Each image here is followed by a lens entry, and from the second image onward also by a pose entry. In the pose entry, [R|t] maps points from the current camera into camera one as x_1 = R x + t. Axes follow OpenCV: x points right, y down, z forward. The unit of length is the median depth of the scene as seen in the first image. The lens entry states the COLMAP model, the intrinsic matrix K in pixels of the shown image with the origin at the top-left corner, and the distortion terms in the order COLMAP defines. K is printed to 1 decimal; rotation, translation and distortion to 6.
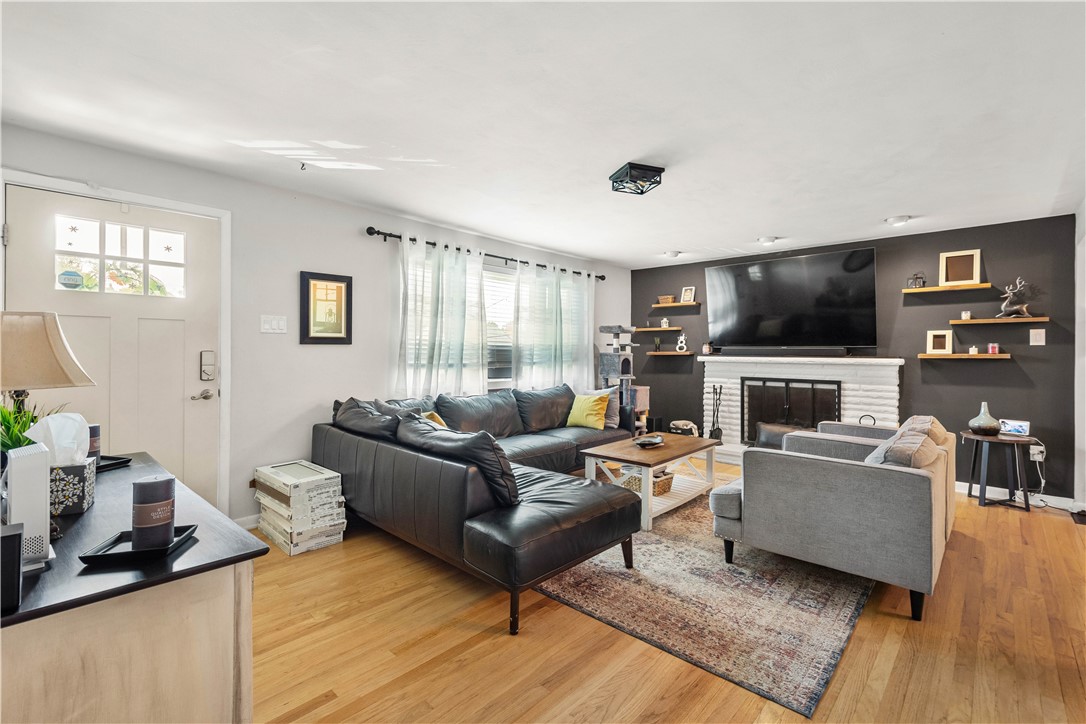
lens RADIAL K [[478.3, 0, 547.4], [0, 478.3, 355.1], [0, 0, 1]] dist [0.010369, -0.000104]
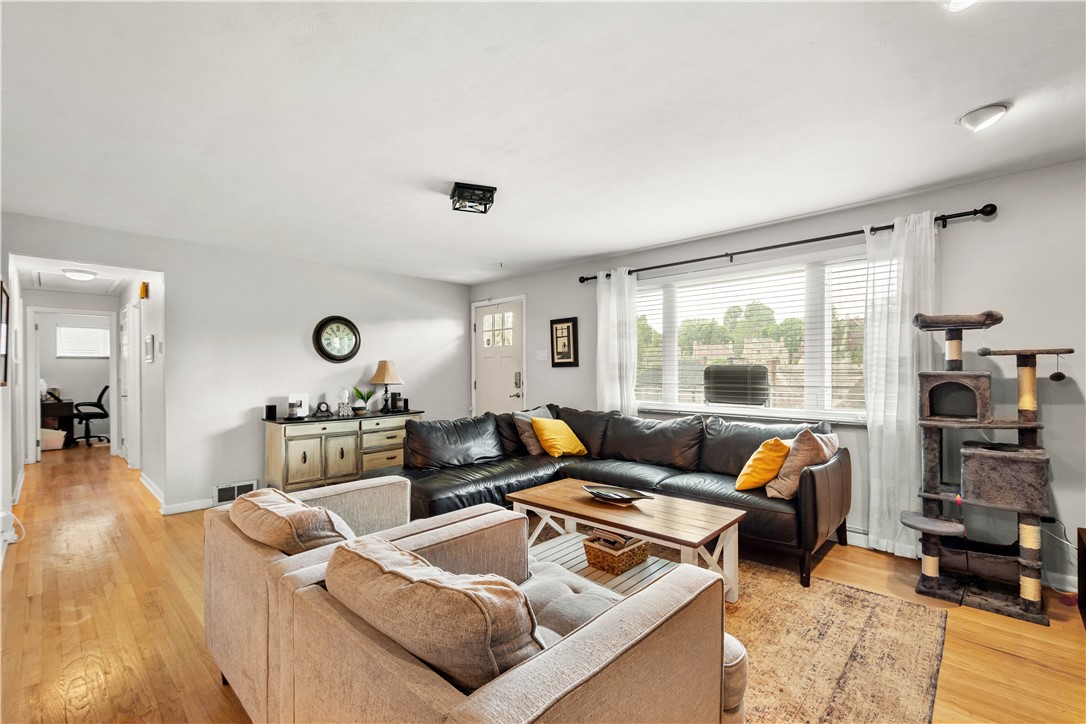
lens RADIAL K [[470.1, 0, 543.2], [0, 470.1, 377.0], [0, 0, 1]] dist [0.009808, 0.000071]
pose [[-0.005834, 0.004923, -0.999971, 0.846320], [-0.004389, 0.999978, 0.004949, 0.000855], [0.999973, 0.004417, -0.005812, 0.832131]]
